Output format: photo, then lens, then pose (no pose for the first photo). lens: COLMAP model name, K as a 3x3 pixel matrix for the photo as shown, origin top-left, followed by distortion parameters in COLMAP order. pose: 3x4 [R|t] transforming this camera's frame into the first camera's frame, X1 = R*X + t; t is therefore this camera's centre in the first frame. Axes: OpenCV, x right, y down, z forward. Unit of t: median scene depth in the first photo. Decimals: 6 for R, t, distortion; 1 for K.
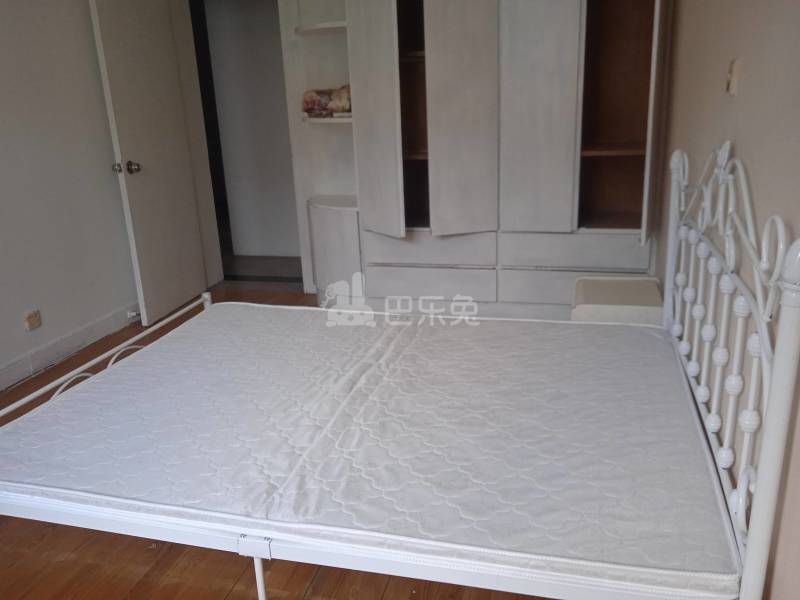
lens RADIAL K [[671.4, 0, 398.1], [0, 671.4, 299.6], [0, 0, 1]] dist [0.036301, -0.056619]
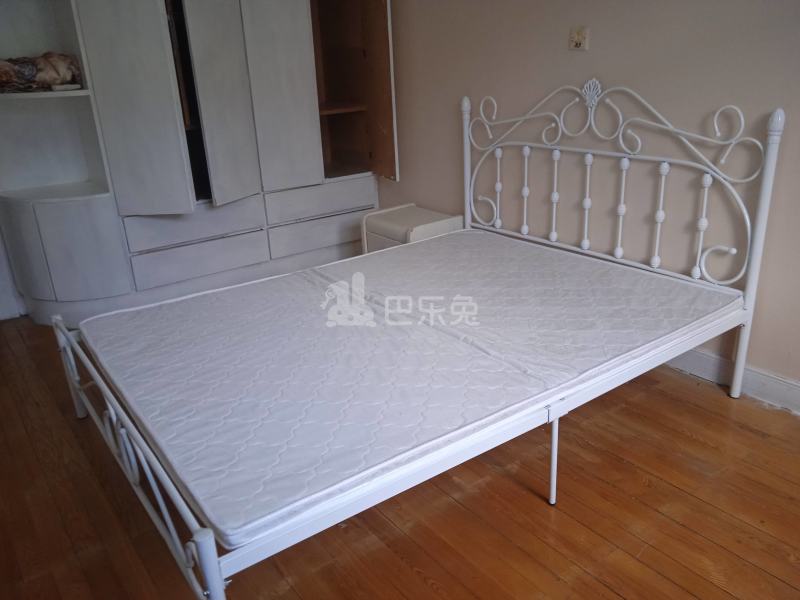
lens RADIAL K [[665.1, 0, 395.4], [0, 665.1, 299.2], [0, 0, 1]] dist [0.034206, -0.035741]
pose [[0.625495, -0.261821, 0.734987, -0.815268], [0.247558, 0.959938, 0.131276, -0.041987], [-0.739913, 0.099839, 0.665252, 0.250424]]
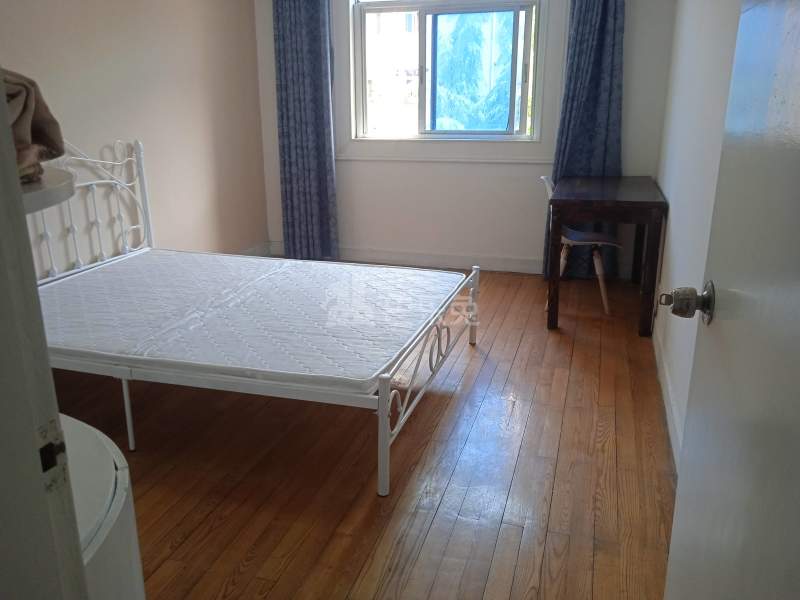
lens RADIAL K [[658.2, 0, 400.0], [0, 658.2, 300.0], [0, 0, 1]] dist [0.025022, -0.008960]
pose [[-0.998582, 0.040223, 0.034865, -0.431161], [0.052888, 0.823829, 0.564366, -0.596095], [-0.006022, 0.565410, -0.824788, 2.002314]]
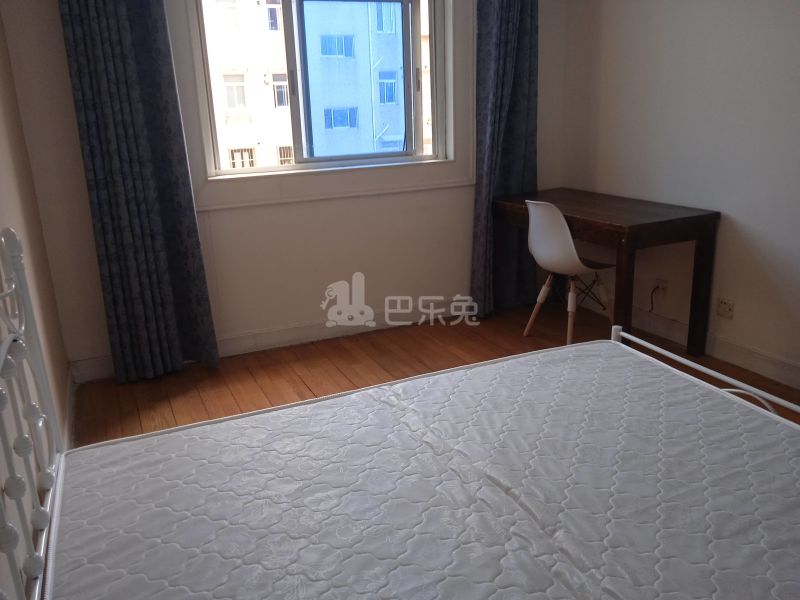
lens RADIAL K [[658.2, 0, 400.0], [0, 658.2, 300.0], [0, 0, 1]] dist [0.025022, -0.008960]
pose [[-0.763397, 0.252442, -0.594557, 0.377117], [-0.125796, 0.844738, 0.520185, -0.394523], [0.633562, 0.471901, -0.613114, 1.184829]]
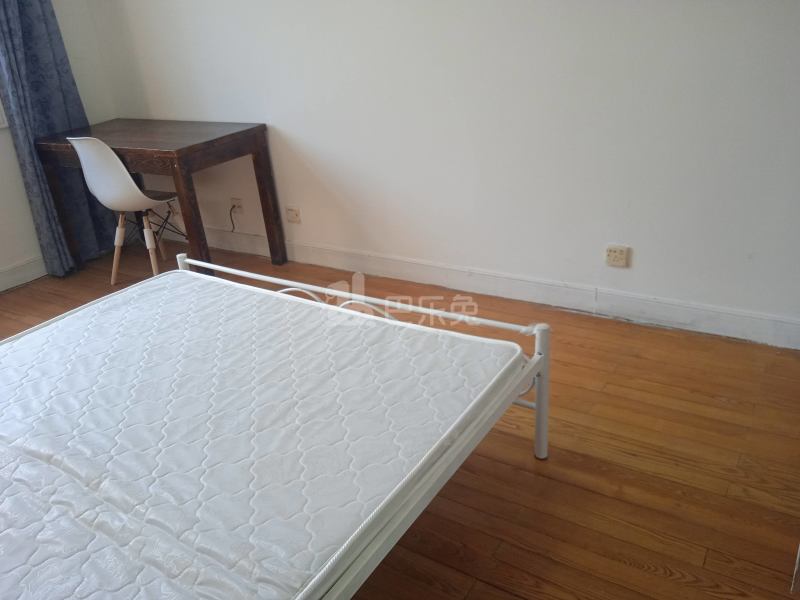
lens RADIAL K [[665.1, 0, 395.4], [0, 665.1, 299.2], [0, 0, 1]] dist [0.034206, -0.035741]
pose [[-0.306560, 0.457238, -0.834838, 0.294610], [-0.186626, 0.831171, 0.523760, -0.407774], [0.933376, 0.316367, -0.169471, 1.298094]]
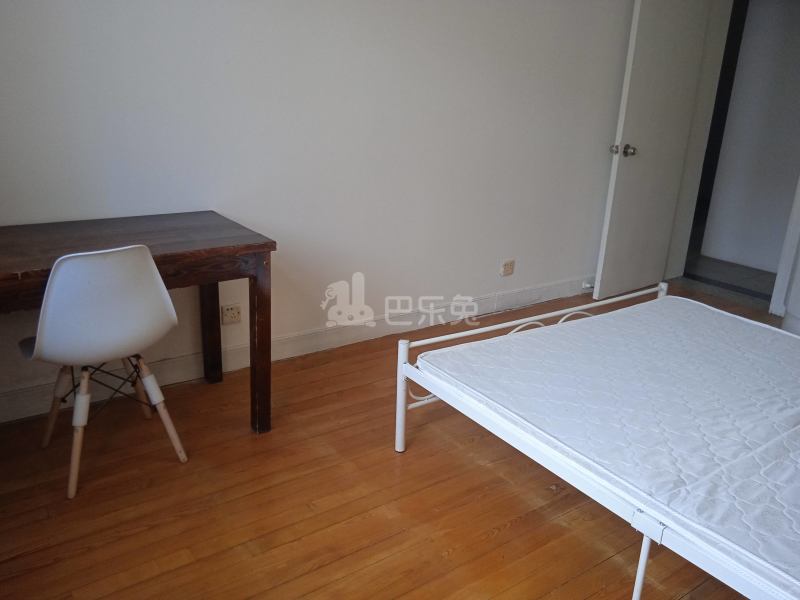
lens RADIAL K [[665.1, 0, 395.4], [0, 665.1, 299.2], [0, 0, 1]] dist [0.034206, -0.035741]
pose [[0.764588, 0.271268, -0.584653, -0.001093], [-0.258936, 0.959974, 0.106784, 0.014212], [0.590218, 0.069742, 0.804225, -0.055625]]
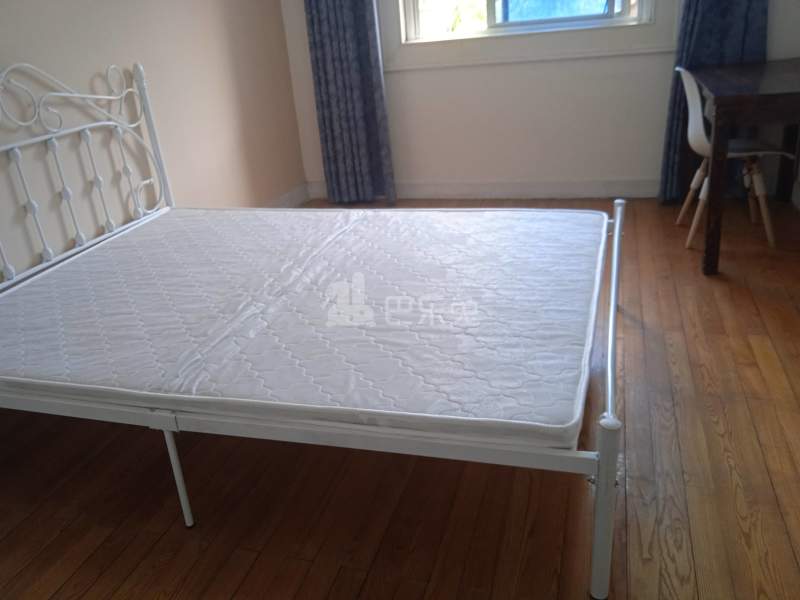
lens RADIAL K [[671.4, 0, 398.1], [0, 671.4, 299.6], [0, 0, 1]] dist [0.036301, -0.056619]
pose [[-0.991240, 0.110119, 0.072913, -0.263129], [0.130993, 0.749387, 0.649046, -0.452779], [0.016832, 0.652911, -0.757247, 1.670034]]
